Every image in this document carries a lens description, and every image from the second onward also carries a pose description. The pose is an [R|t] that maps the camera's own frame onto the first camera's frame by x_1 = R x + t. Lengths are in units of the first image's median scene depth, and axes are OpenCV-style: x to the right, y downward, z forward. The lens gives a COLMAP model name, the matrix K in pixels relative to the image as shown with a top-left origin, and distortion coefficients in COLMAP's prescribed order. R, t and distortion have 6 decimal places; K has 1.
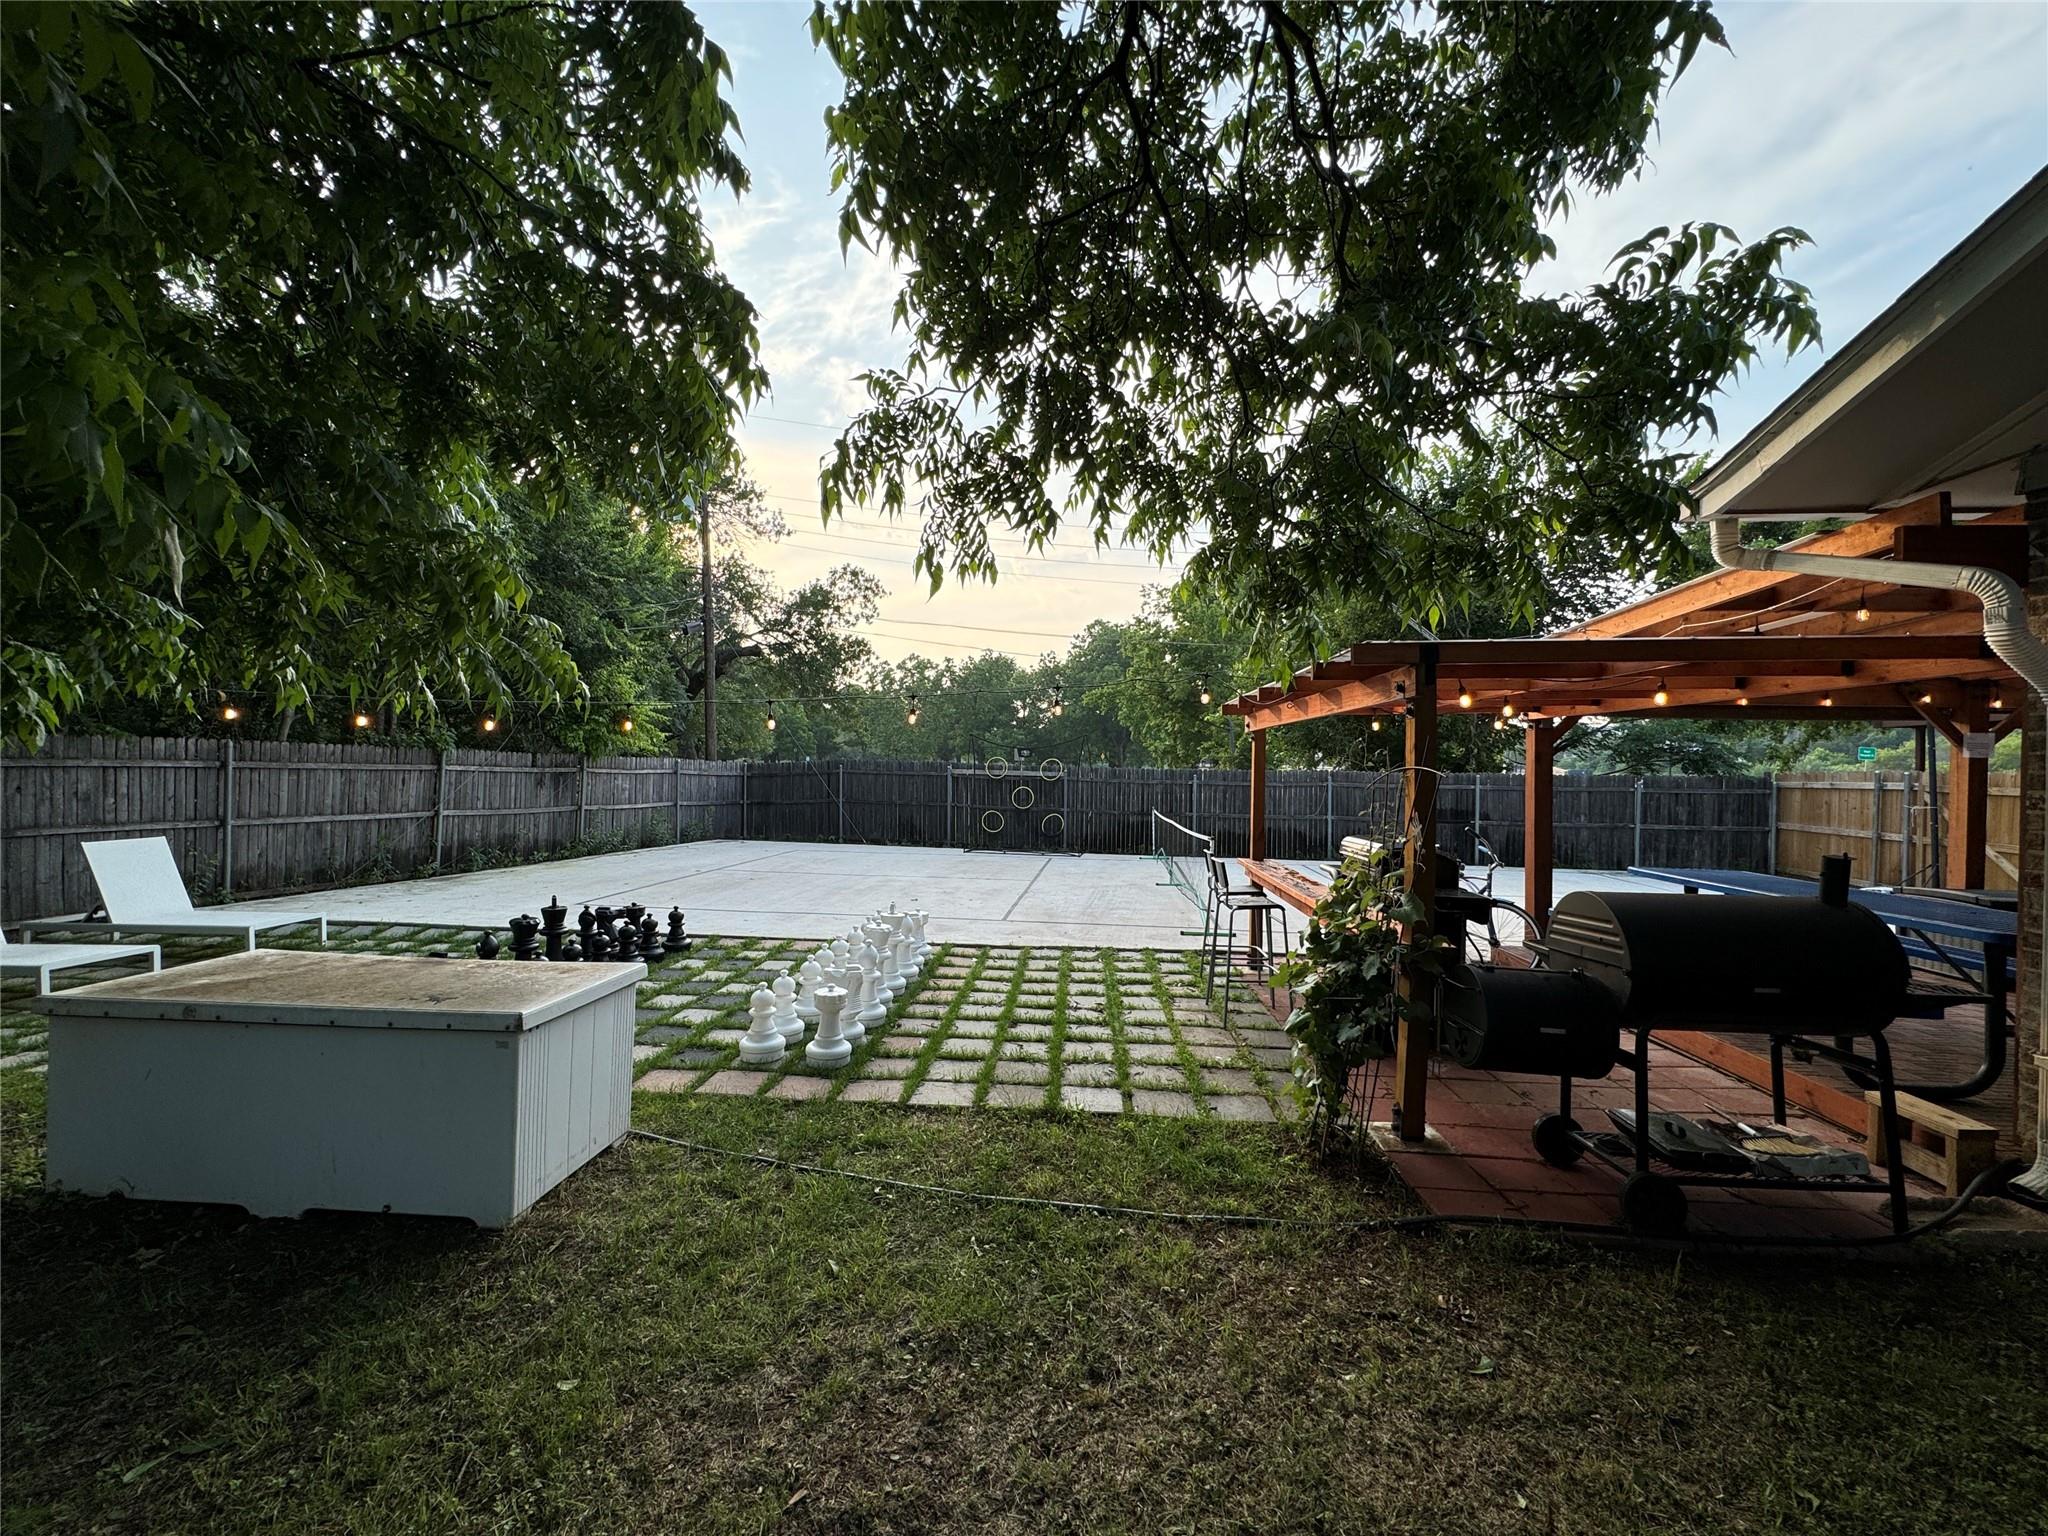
lens RADIAL K [[815.3, 0, 1023.2], [0, 815.3, 765.7], [0, 0, 1]] dist [-0.002463, 0.000185]
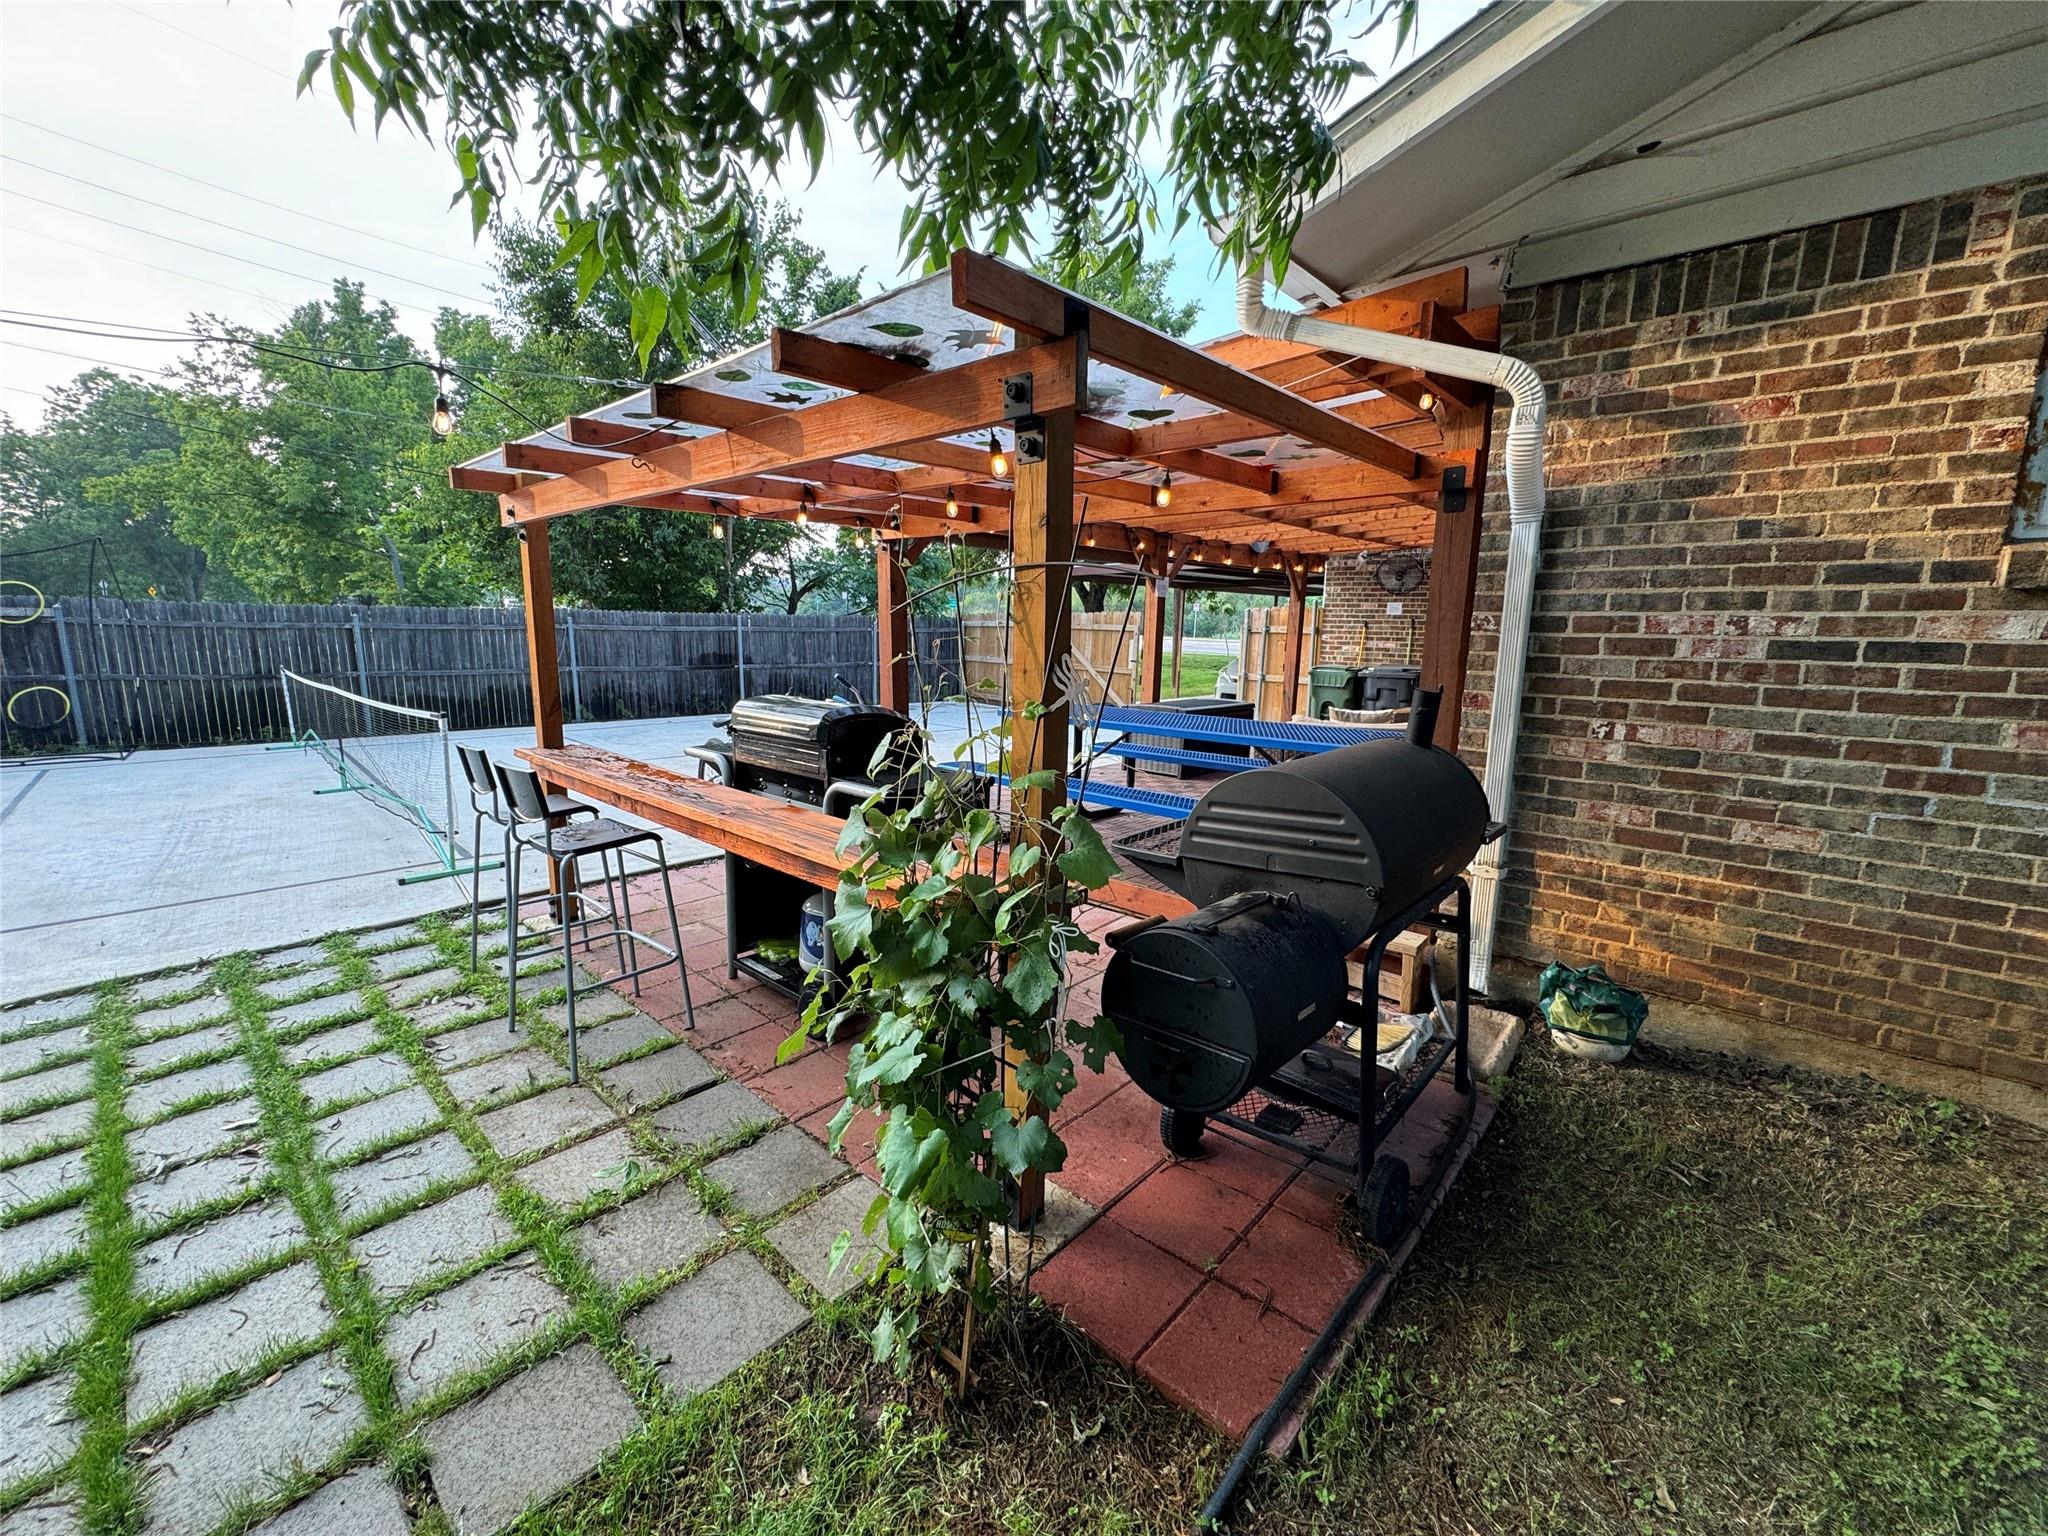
lens RADIAL K [[815.3, 0, 1023.2], [0, 815.3, 765.7], [0, 0, 1]] dist [-0.002463, 0.000185]
pose [[0.617118, -0.138967, 0.774502, 0.038852], [-0.008014, 0.983120, 0.182784, 0.018810], [-0.786830, -0.119006, 0.605588, 0.393843]]
